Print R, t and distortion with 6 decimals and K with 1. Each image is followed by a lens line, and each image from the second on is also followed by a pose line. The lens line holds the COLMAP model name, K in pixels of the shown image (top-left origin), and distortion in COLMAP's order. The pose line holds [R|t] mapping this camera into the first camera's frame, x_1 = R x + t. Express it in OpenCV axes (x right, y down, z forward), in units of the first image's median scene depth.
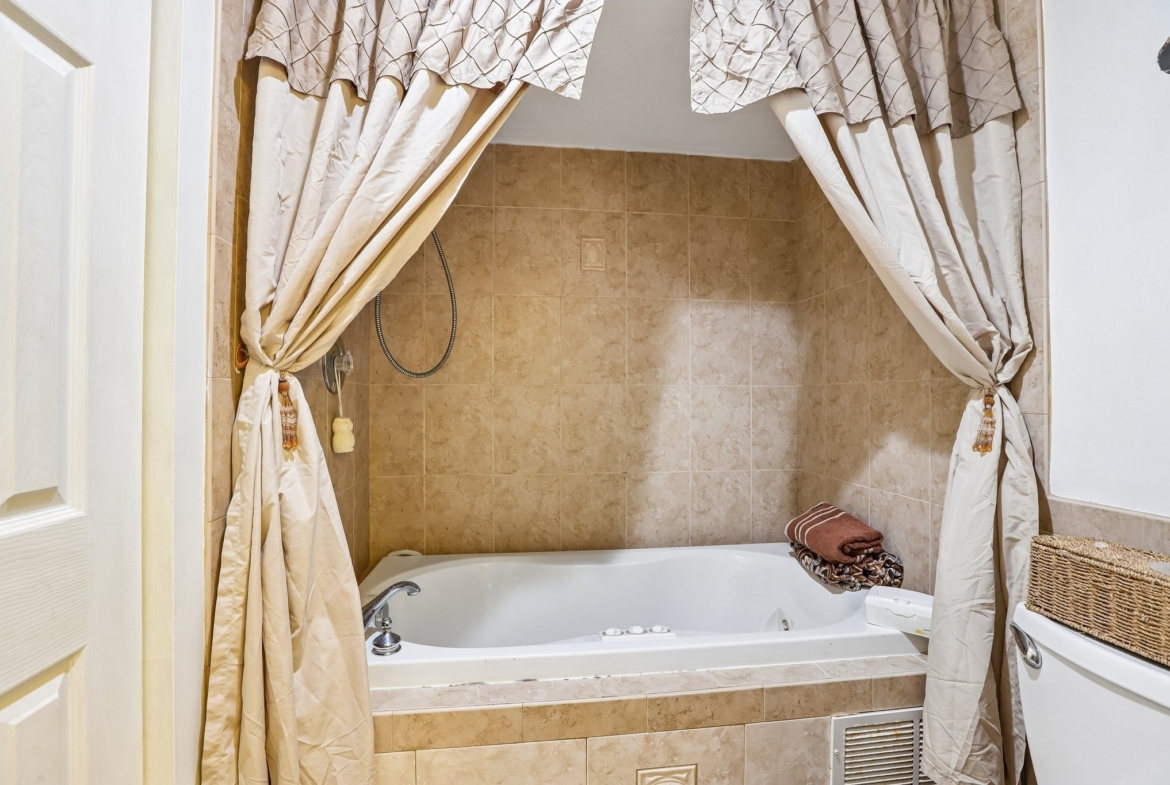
lens RADIAL K [[576.3, 0, 586.7], [0, 576.3, 391.8], [0, 0, 1]] dist [-0.033706, 0.008810]
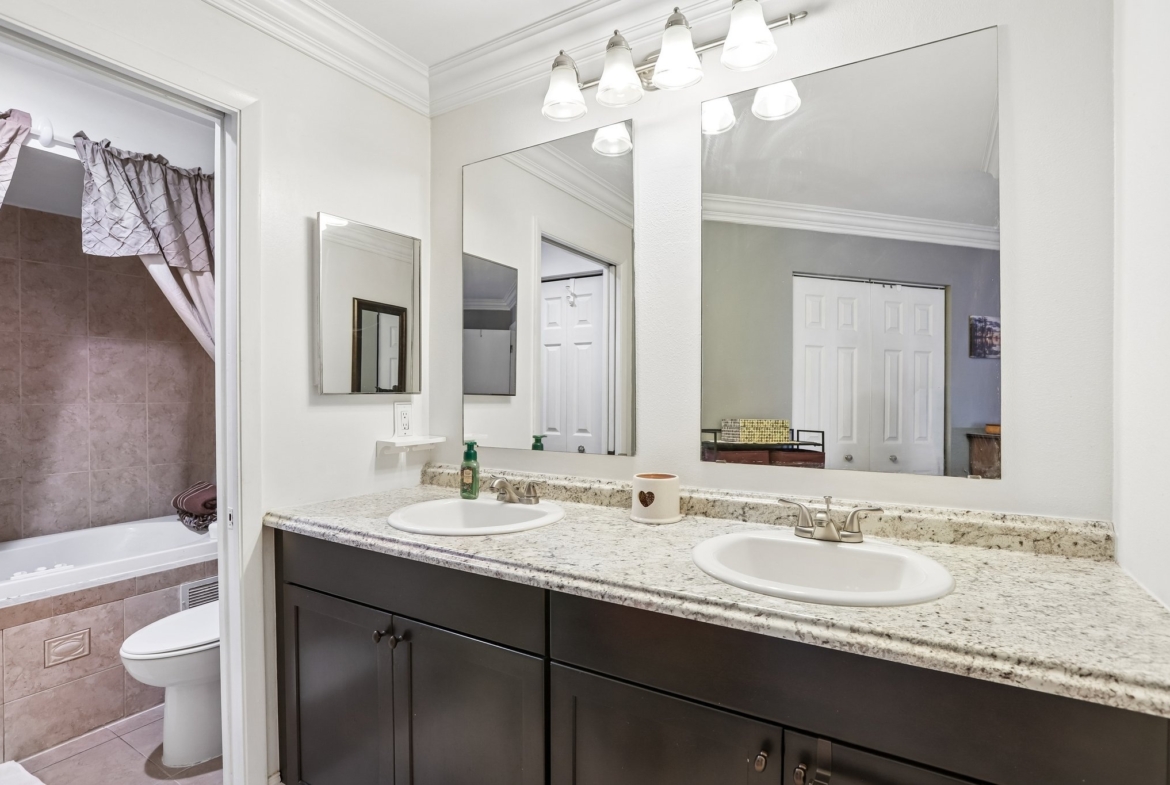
lens RADIAL K [[576.3, 0, 592.2], [0, 576.3, 397.3], [0, 0, 1]] dist [-0.033706, 0.008810]
pose [[0.631225, -0.007327, 0.775565, -0.087255], [-0.003909, 0.999913, 0.012628, -0.046209], [-0.775590, -0.011003, 0.631141, -0.666814]]
